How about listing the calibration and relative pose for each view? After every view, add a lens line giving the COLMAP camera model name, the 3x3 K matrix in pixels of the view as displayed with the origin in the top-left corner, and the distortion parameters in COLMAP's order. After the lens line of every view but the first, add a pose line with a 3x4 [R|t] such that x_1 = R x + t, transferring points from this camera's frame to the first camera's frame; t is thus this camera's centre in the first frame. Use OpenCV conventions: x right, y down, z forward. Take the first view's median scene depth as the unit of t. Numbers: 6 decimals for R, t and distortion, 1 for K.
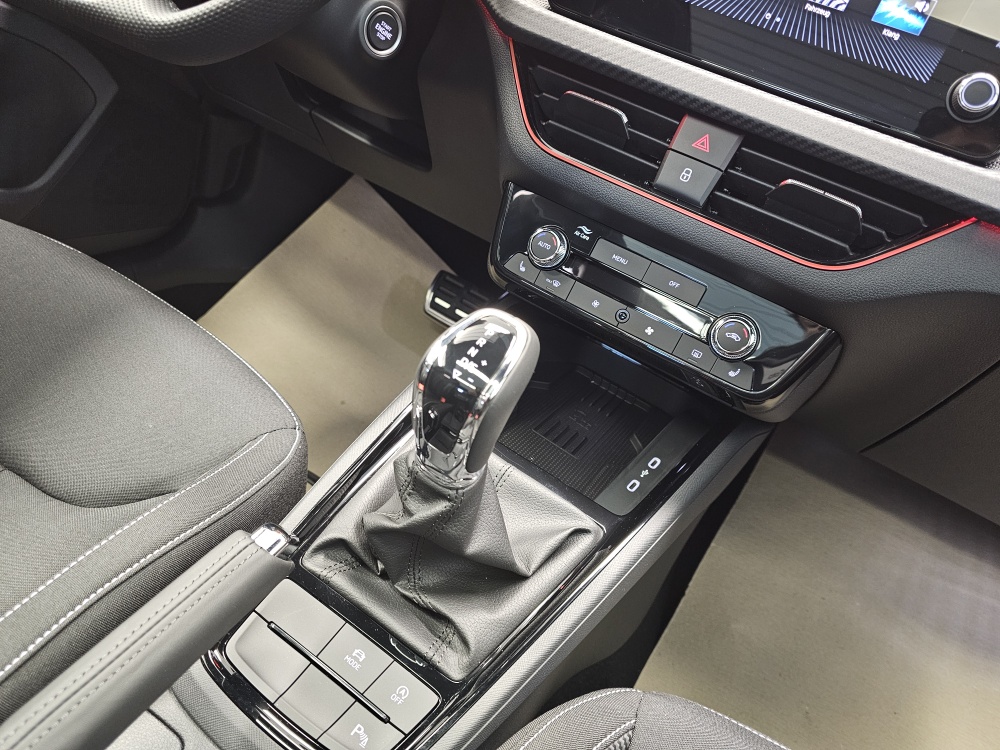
lens RADIAL K [[670.7, 0, 500.0], [0, 670.7, 375.0], [0, 0, 1]] dist [0.004902, 0.003000]
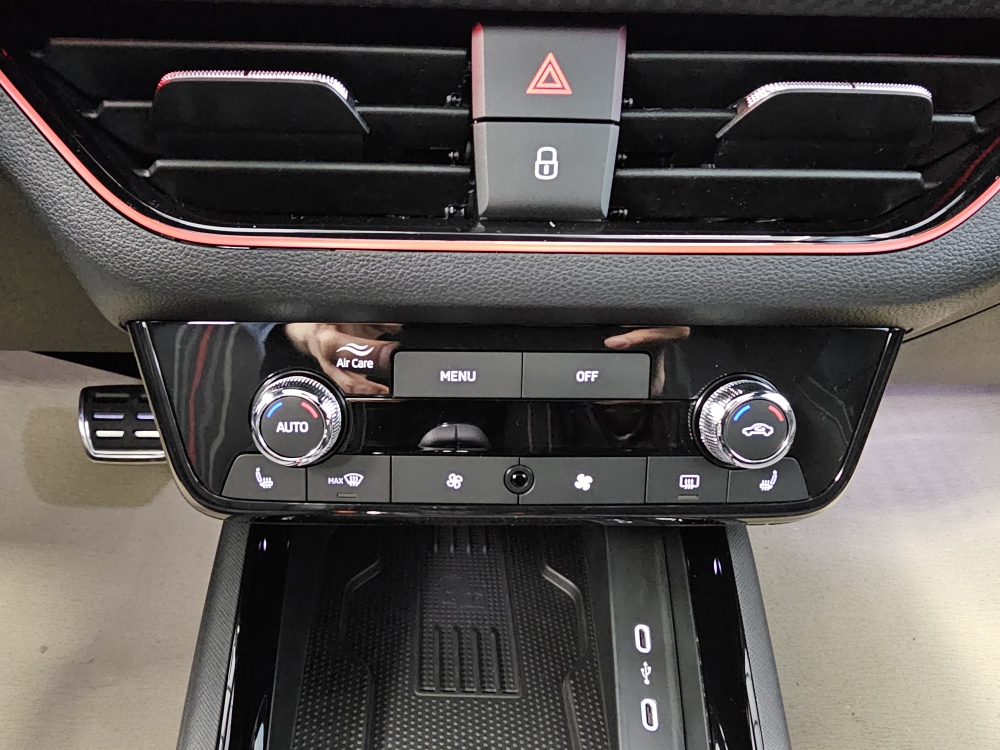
lens RADIAL K [[720.8, 0, 462.5], [0, 720.8, 378.4], [0, 0, 1]] dist [0.002930, -0.000792]
pose [[0.823196, -0.480963, 0.301698, 0.032876], [0.461789, 0.876340, 0.137039, -0.245358], [-0.330301, 0.026511, 0.943503, 0.552152]]
